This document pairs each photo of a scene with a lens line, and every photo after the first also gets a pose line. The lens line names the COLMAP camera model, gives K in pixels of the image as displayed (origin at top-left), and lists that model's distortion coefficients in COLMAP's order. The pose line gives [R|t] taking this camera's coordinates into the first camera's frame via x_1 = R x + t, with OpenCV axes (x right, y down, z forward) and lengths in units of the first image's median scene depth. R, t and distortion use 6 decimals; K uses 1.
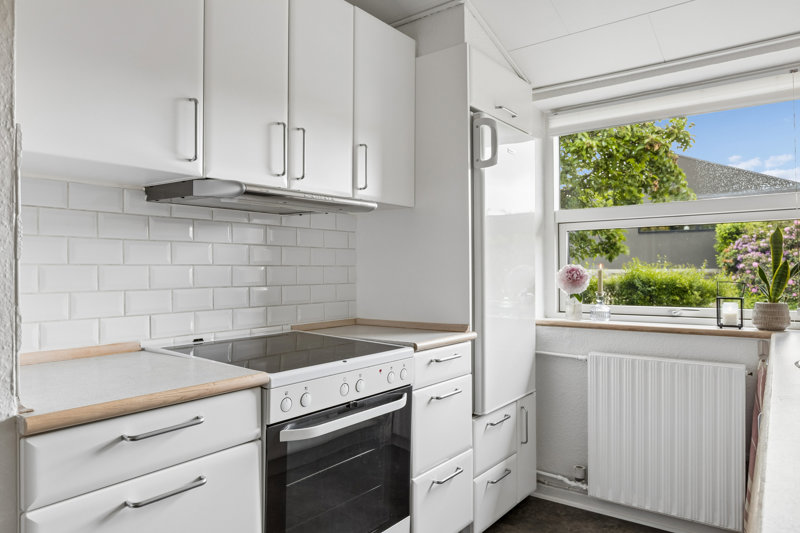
lens RADIAL K [[534.4, 0, 400.0], [0, 534.4, 266.5], [0, 0, 1]] dist [0.000540, 0.000801]
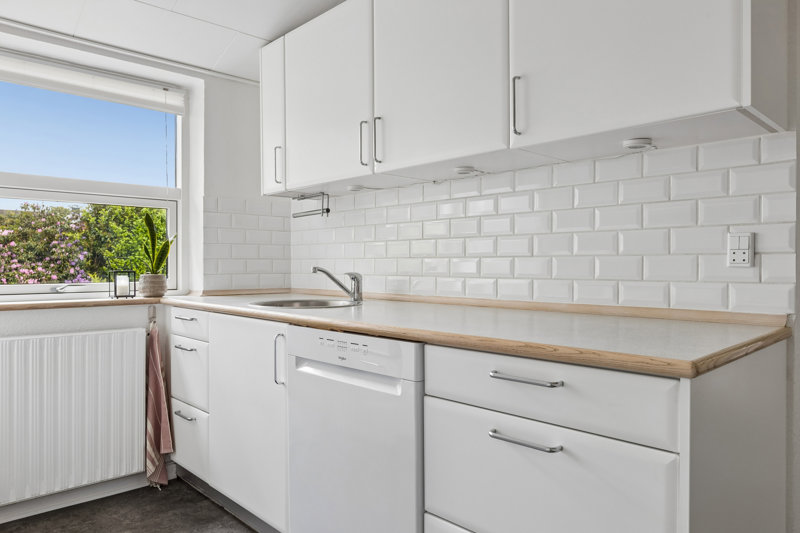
lens RADIAL K [[545.5, 0, 400.7], [0, 545.5, 259.6], [0, 0, 1]] dist [-0.003332, -0.001957]
pose [[0.190656, 0.017779, 0.981496, -0.378485], [-0.009626, 0.999822, -0.016241, 0.045071], [-0.981610, -0.006352, 0.190793, 0.200868]]
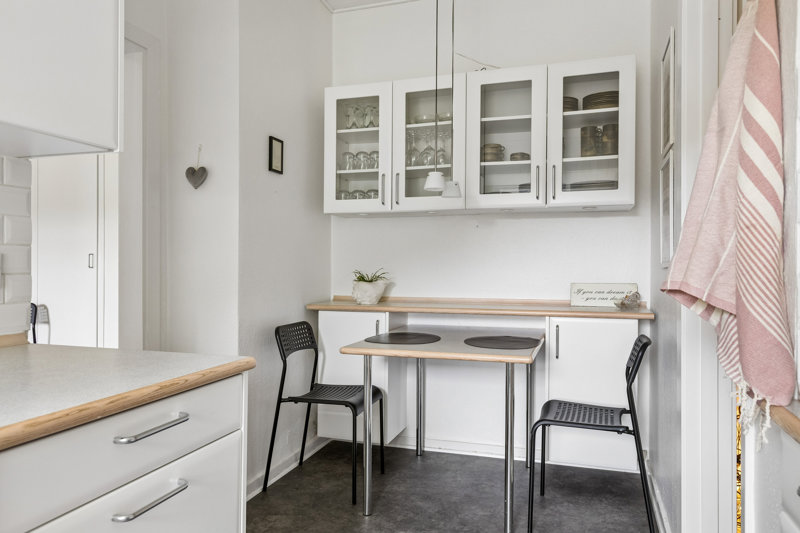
lens RADIAL K [[534.4, 0, 400.0], [0, 534.4, 266.5], [0, 0, 1]] dist [0.000540, 0.000801]
pose [[-0.952011, 0.005531, -0.306013, 0.533736], [0.006504, 0.999977, -0.002162, -0.007393], [0.305994, -0.004049, -0.952025, 1.091151]]
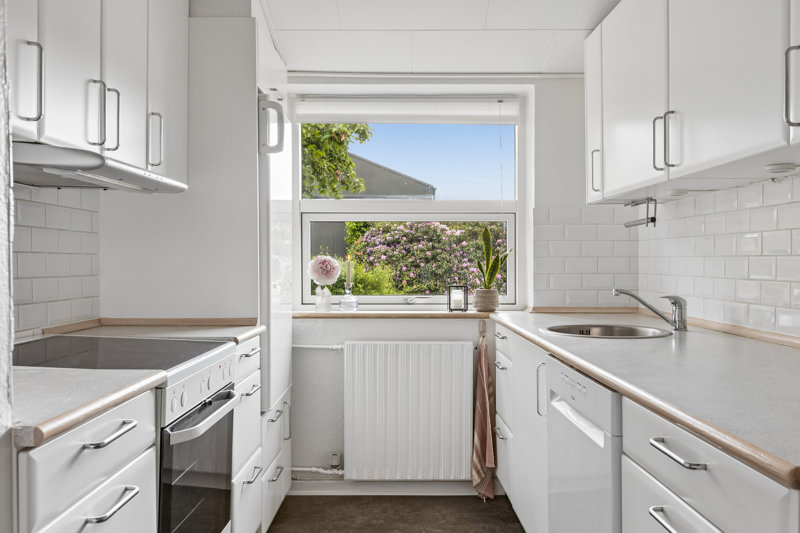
lens RADIAL K [[656.0, 0, 400.0], [0, 656.0, 266.5], [0, 0, 1]] dist [0.001348, 0.000449]
pose [[0.801745, 0.003376, 0.597656, -0.331736], [-0.011591, 0.999884, 0.009901, 0.003058], [-0.597554, -0.014865, 0.801691, -0.076057]]
